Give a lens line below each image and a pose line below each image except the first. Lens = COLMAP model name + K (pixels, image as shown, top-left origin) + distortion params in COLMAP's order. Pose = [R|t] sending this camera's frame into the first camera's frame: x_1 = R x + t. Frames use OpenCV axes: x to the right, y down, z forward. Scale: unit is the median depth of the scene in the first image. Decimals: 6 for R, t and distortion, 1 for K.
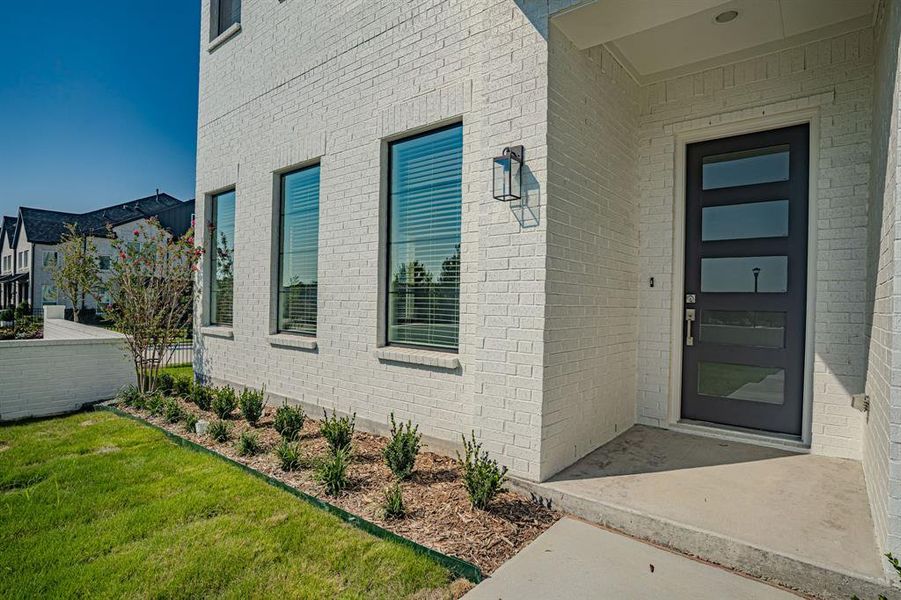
lens RADIAL K [[461.7, 0, 451.8], [0, 461.7, 302.2], [0, 0, 1]] dist [-0.005119, 0.000467]
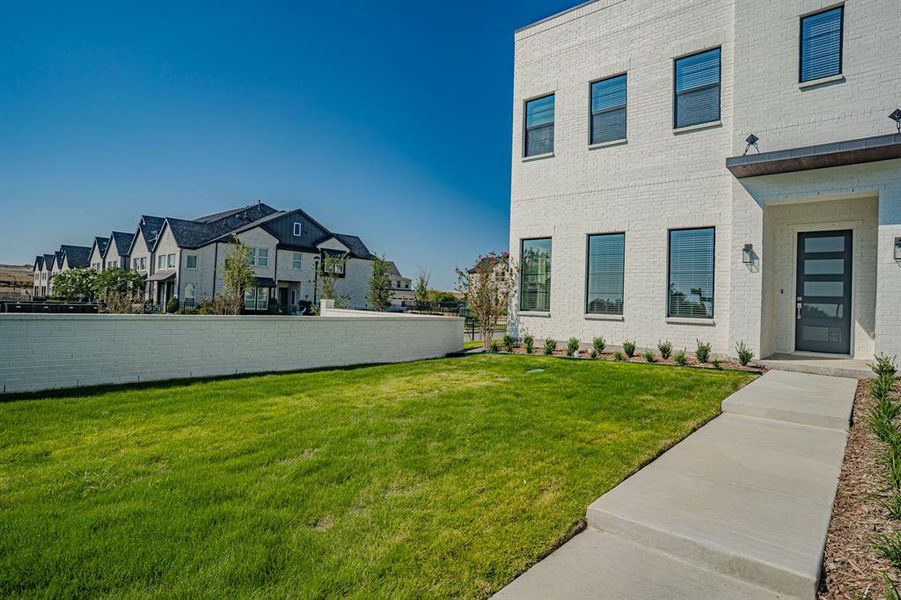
lens RADIAL K [[490.2, 0, 452.2], [0, 490.2, 297.4], [0, 0, 1]] dist [0.021513, 0.000327]
pose [[0.999913, 0.012915, 0.002624, -1.257055], [-0.012875, 0.999808, -0.014773, 0.045620], [-0.002814, 0.014738, 0.999887, -1.515608]]
